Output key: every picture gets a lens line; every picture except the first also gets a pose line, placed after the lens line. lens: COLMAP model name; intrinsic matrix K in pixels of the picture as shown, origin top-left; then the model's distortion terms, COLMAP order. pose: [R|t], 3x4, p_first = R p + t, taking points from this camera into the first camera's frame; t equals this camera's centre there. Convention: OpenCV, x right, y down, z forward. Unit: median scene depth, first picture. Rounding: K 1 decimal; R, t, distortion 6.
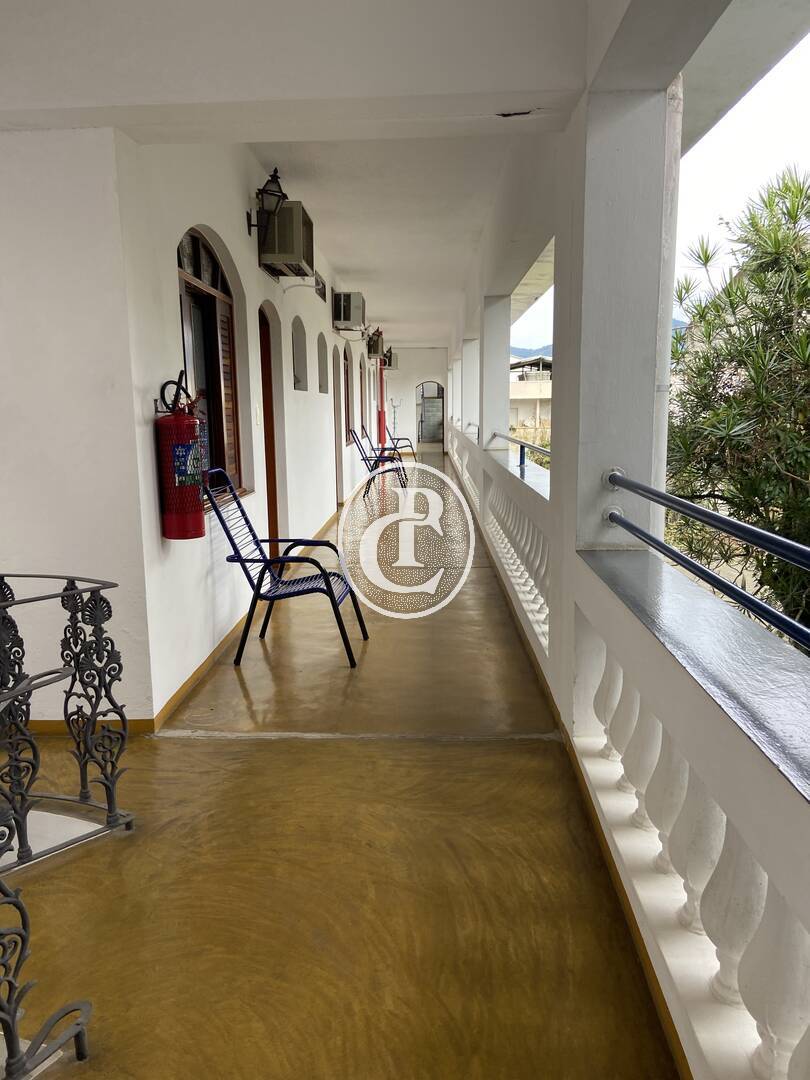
lens RADIAL K [[813.9, 0, 406.2], [0, 813.9, 542.0], [0, 0, 1]] dist [0.121772, -0.150136]
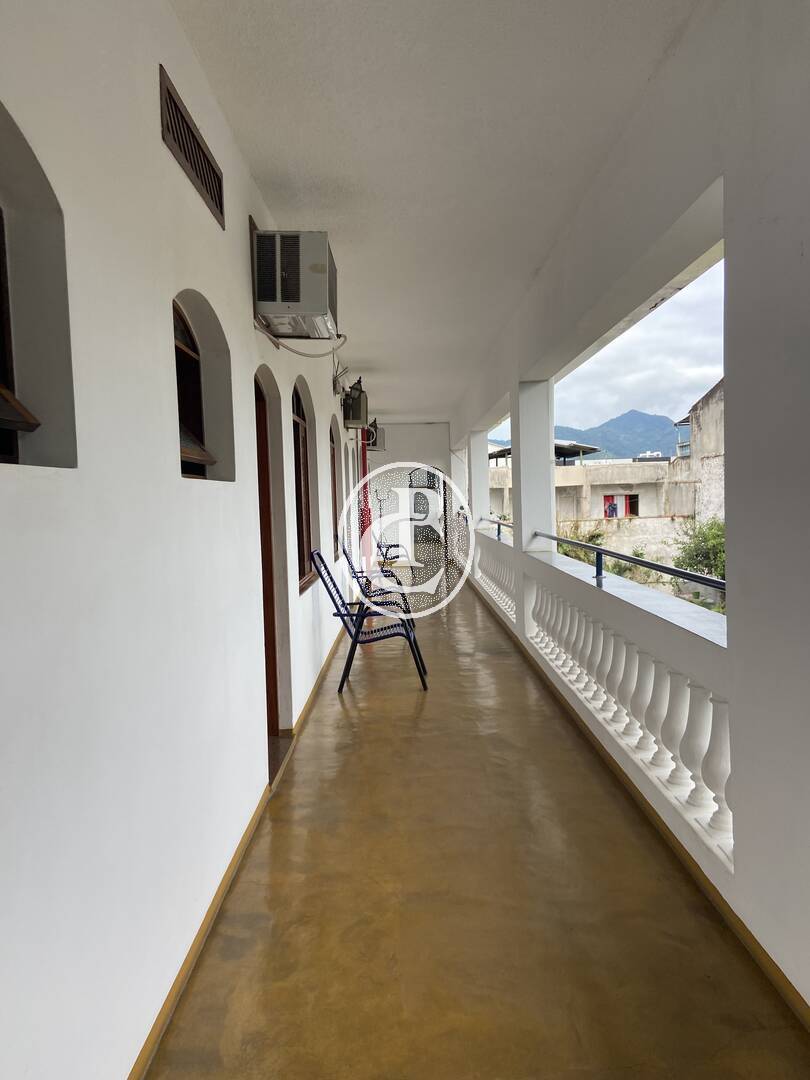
lens RADIAL K [[813.9, 0, 404.9], [0, 813.9, 538.3], [0, 0, 1]] dist [0.121772, -0.150136]
pose [[0.999455, -0.017606, 0.027913, -0.019371], [0.020664, 0.993341, -0.113340, -0.070215], [-0.025732, 0.113855, 0.993164, 0.395902]]
